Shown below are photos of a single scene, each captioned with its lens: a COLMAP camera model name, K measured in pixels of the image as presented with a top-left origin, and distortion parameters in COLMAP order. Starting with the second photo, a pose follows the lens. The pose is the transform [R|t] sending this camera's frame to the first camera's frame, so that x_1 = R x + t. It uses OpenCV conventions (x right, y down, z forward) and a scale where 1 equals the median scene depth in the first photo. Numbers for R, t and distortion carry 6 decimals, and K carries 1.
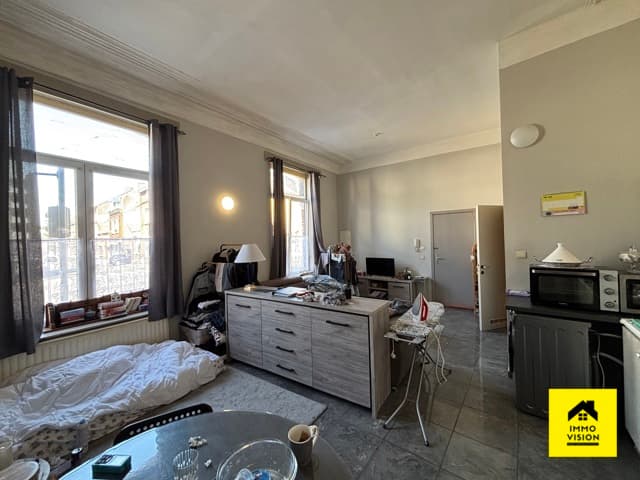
lens RADIAL K [[255.4, 0, 322.6], [0, 255.4, 241.3], [0, 0, 1]] dist [0.003226, -0.000022]
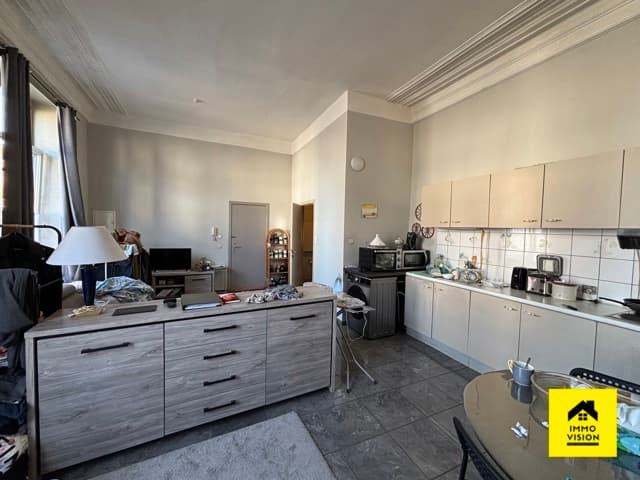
lens RADIAL K [[255.4, 0, 321.7], [0, 255.4, 238.0], [0, 0, 1]] dist [0.003226, -0.000022]
pose [[0.482334, -0.000353, 0.875987, -0.601815], [-0.027105, 0.999515, 0.015327, 0.012595], [-0.875568, -0.031136, 0.482091, 0.411286]]
